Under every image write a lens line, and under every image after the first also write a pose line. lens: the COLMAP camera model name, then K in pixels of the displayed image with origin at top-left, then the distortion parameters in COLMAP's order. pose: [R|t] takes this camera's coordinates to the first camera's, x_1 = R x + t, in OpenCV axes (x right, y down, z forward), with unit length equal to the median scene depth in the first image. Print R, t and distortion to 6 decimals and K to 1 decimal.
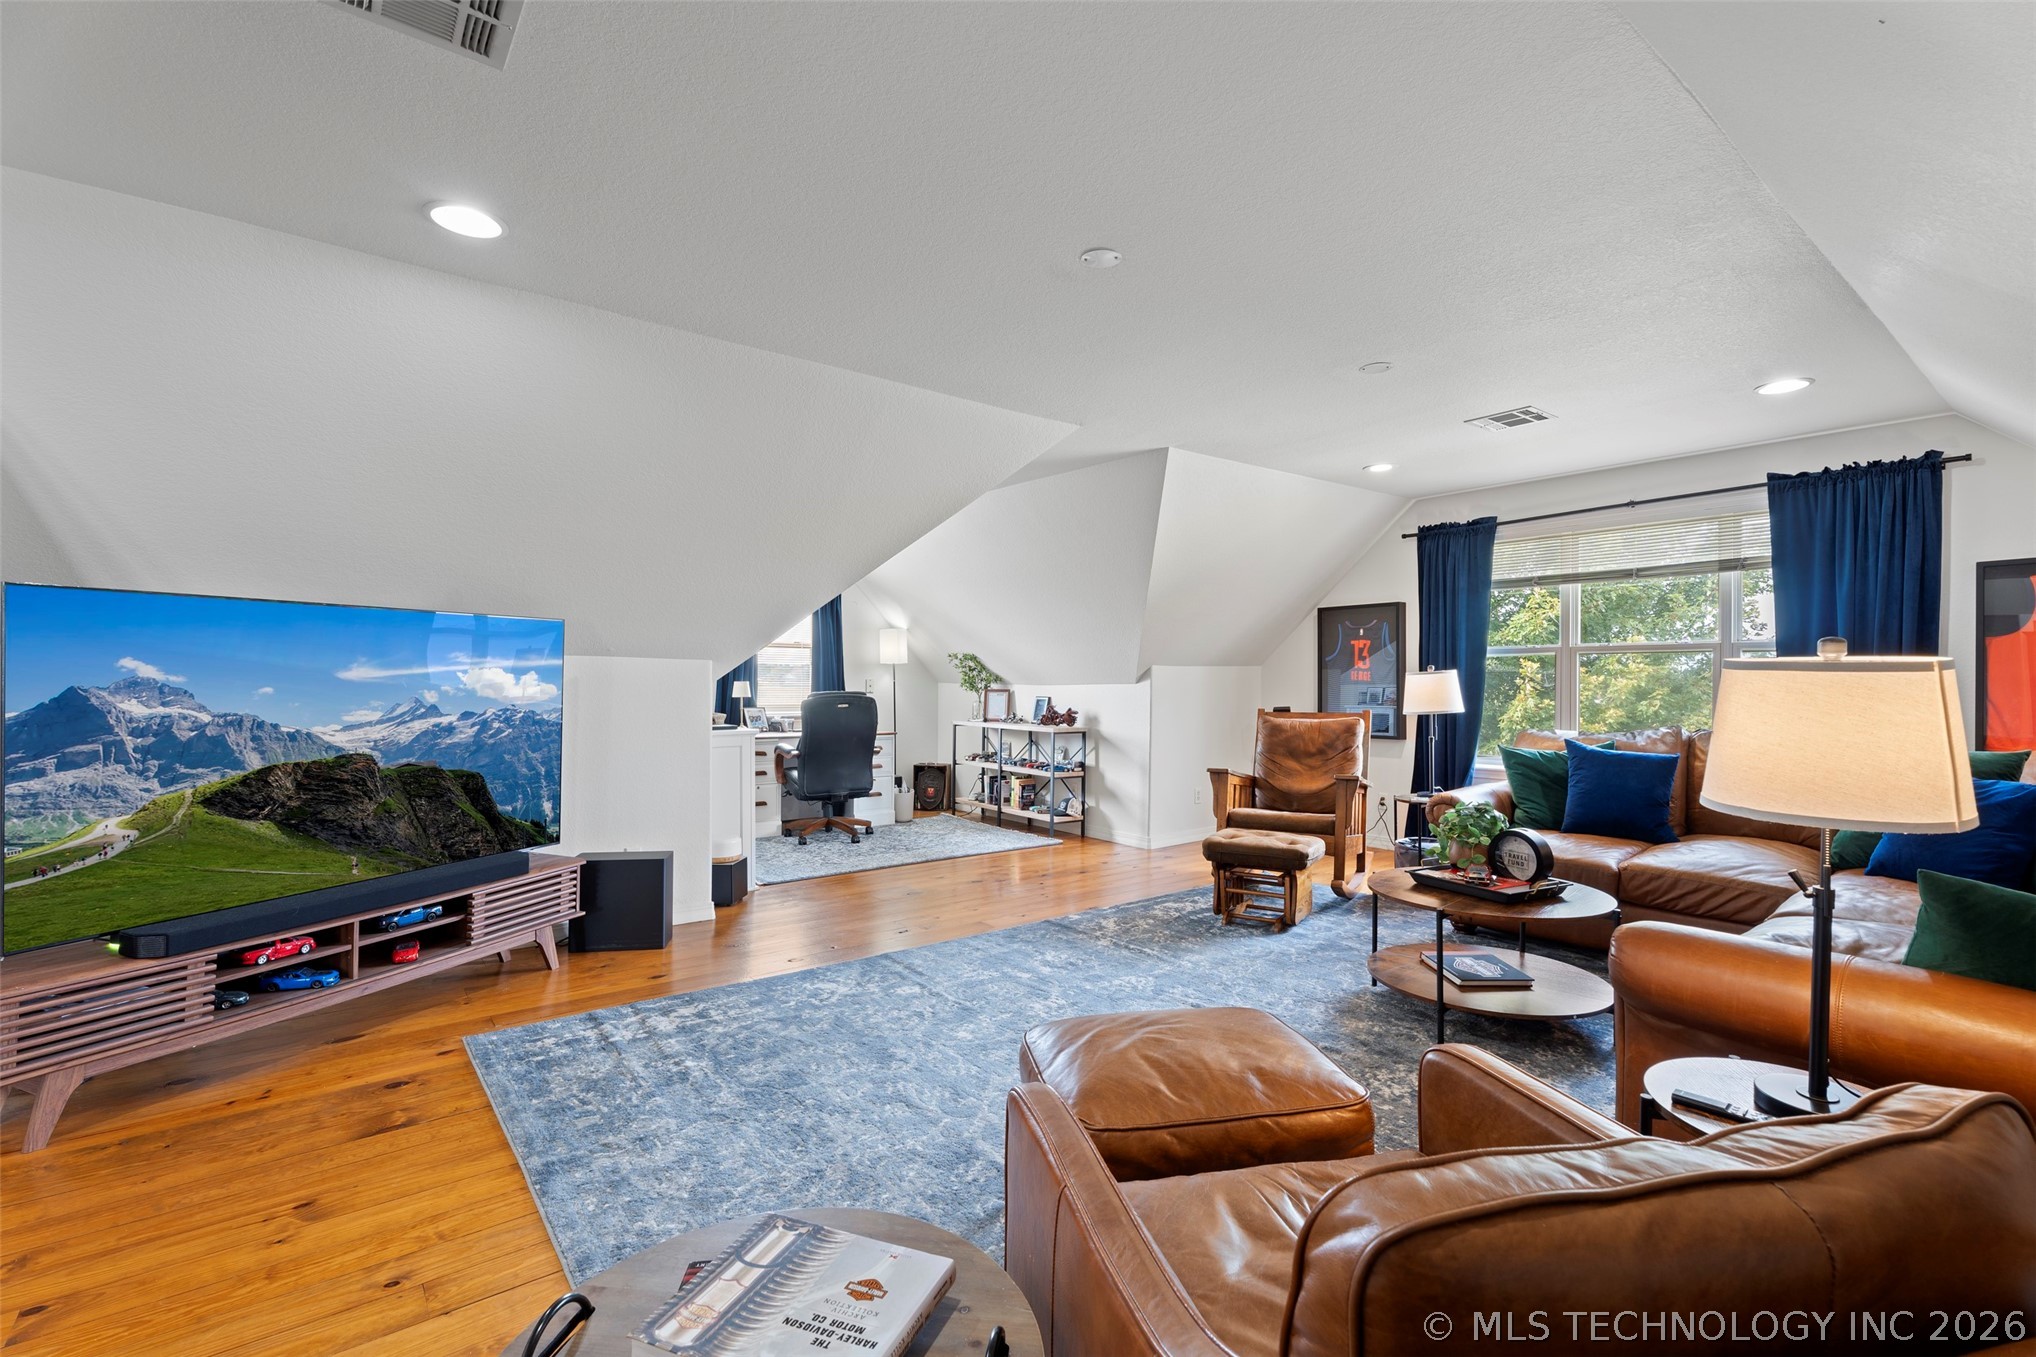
lens RADIAL K [[912.2, 0, 1021.1], [0, 912.2, 681.6], [0, 0, 1]] dist [0.000554, 0.000629]
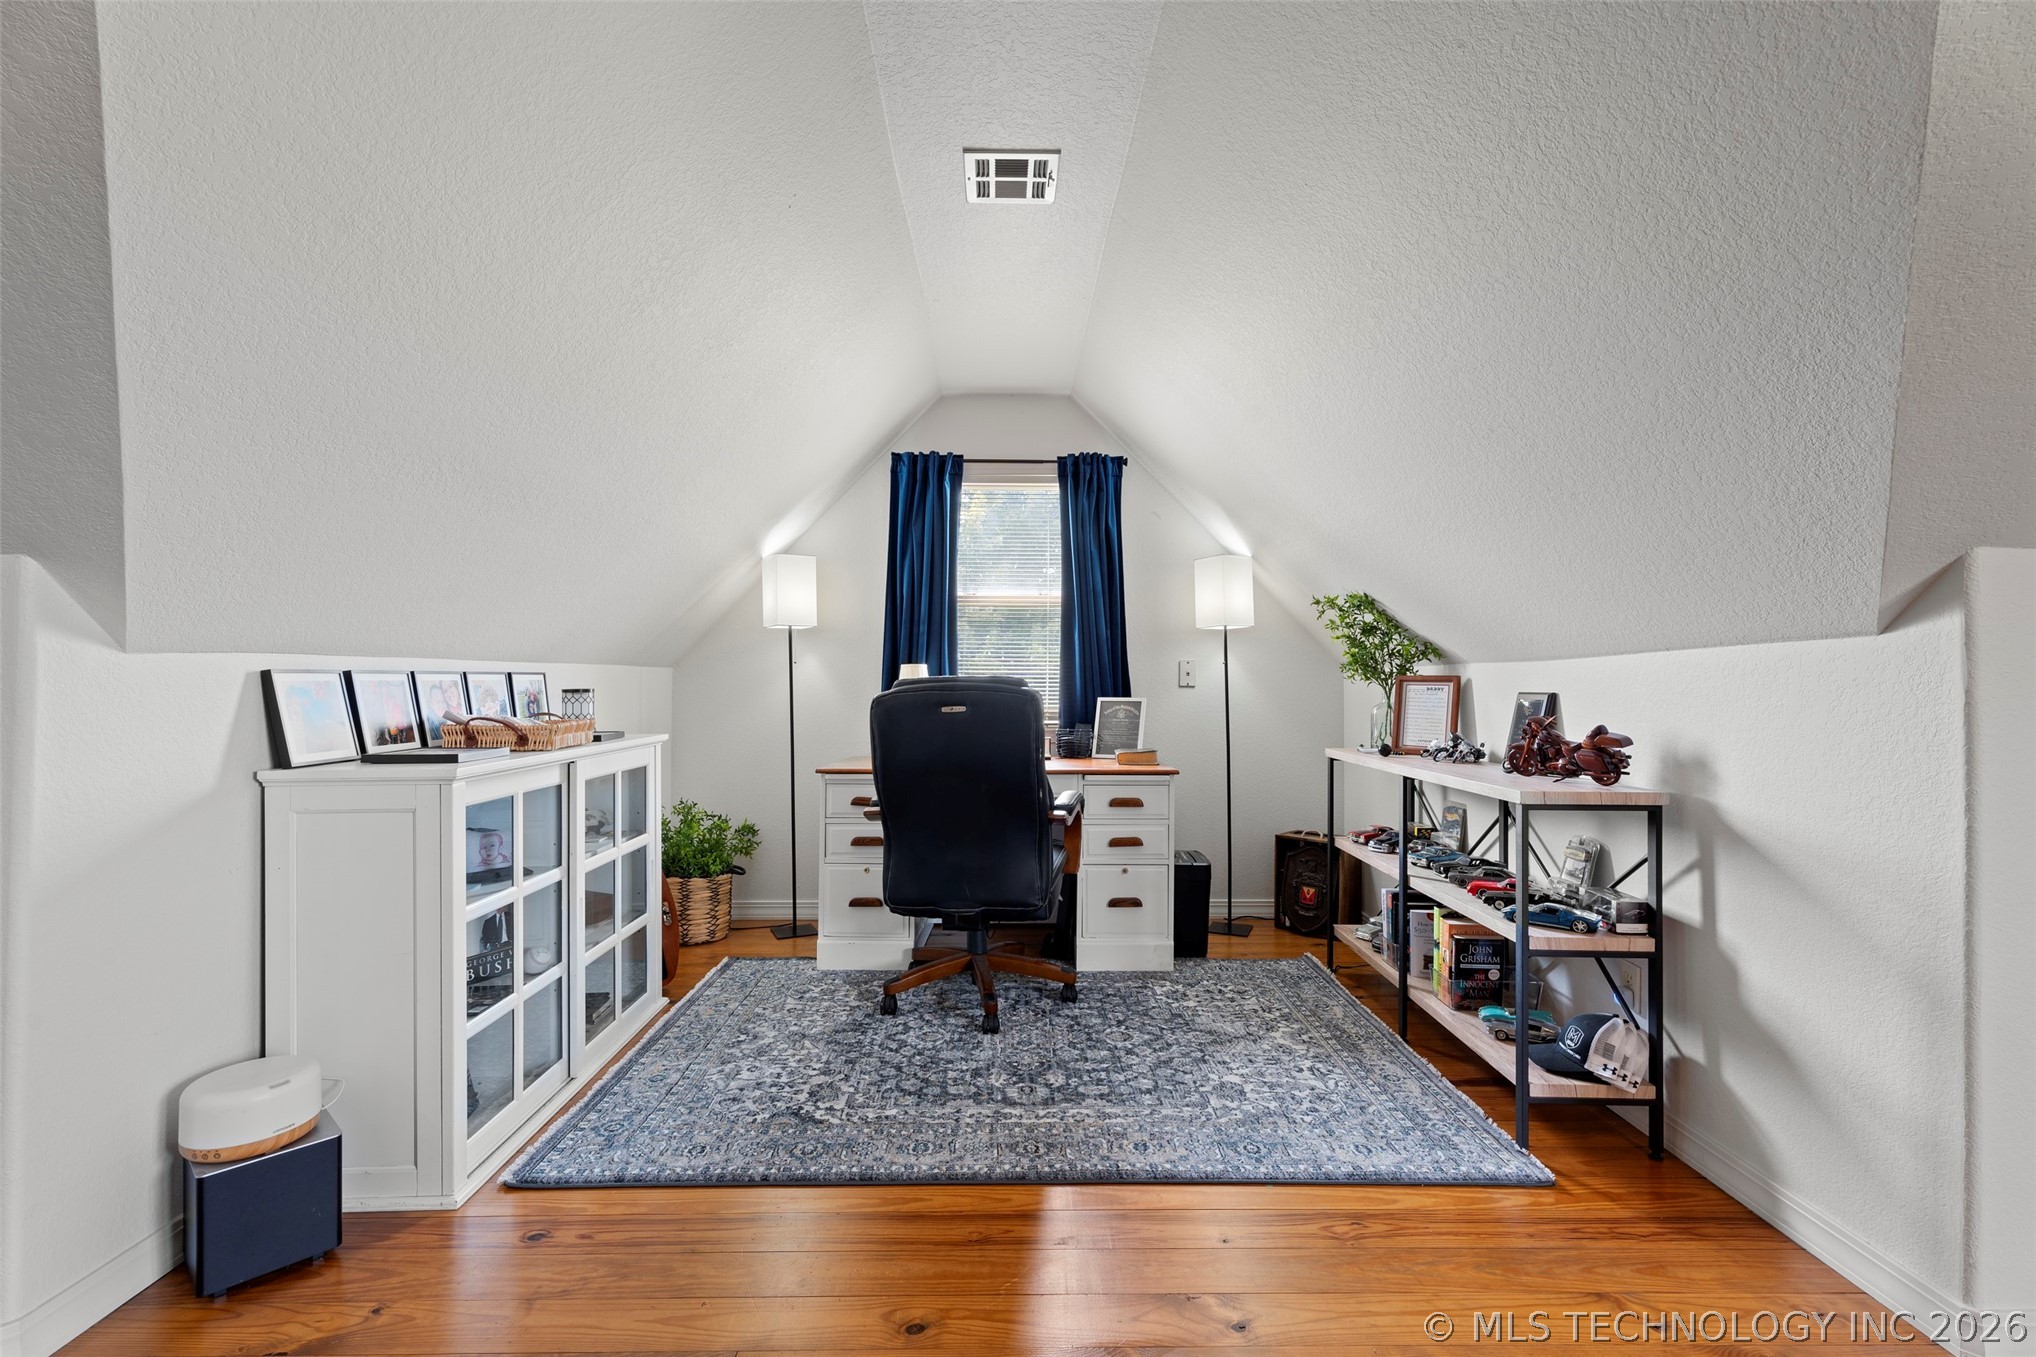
lens RADIAL K [[912.2, 0, 1024.0], [0, 912.2, 666.4], [0, 0, 1]] dist [0.000554, 0.000629]
pose [[0.796801, -0.015845, -0.604035, 0.088026], [0.000311, 0.999667, -0.025813, 0.016808], [0.604242, 0.020380, 0.796540, 0.645081]]
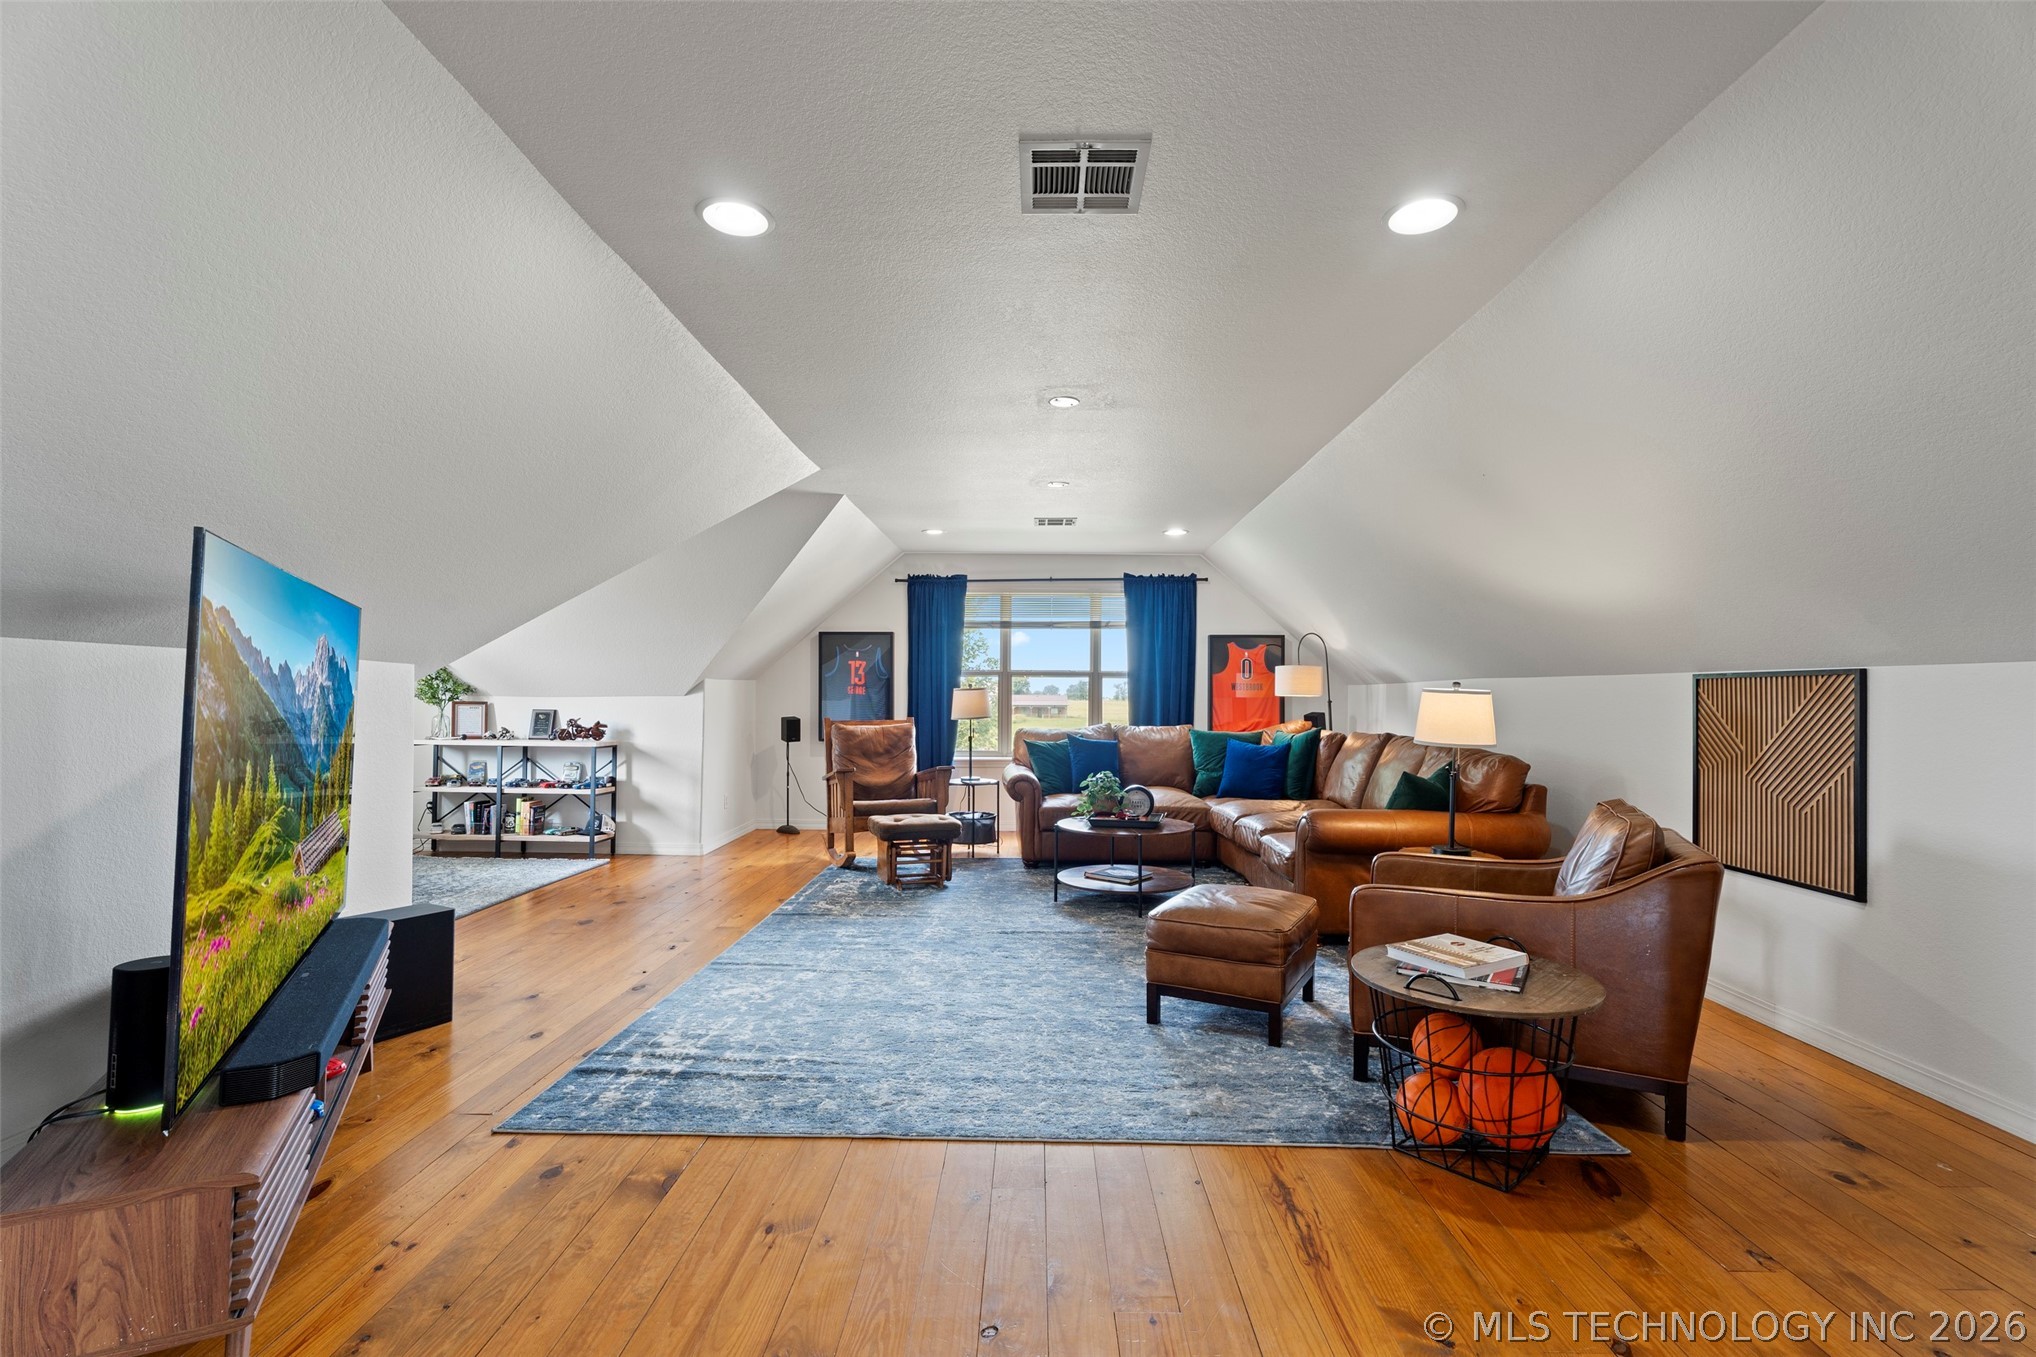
lens RADIAL K [[912.2, 0, 1030.8], [0, 912.2, 687.4], [0, 0, 1]] dist [0.000554, 0.000629]
pose [[0.632247, 0.010866, 0.774691, -0.411502], [-0.006067, 0.999940, -0.009073, -0.000257], [-0.774743, 0.001036, 0.632275, 0.048631]]
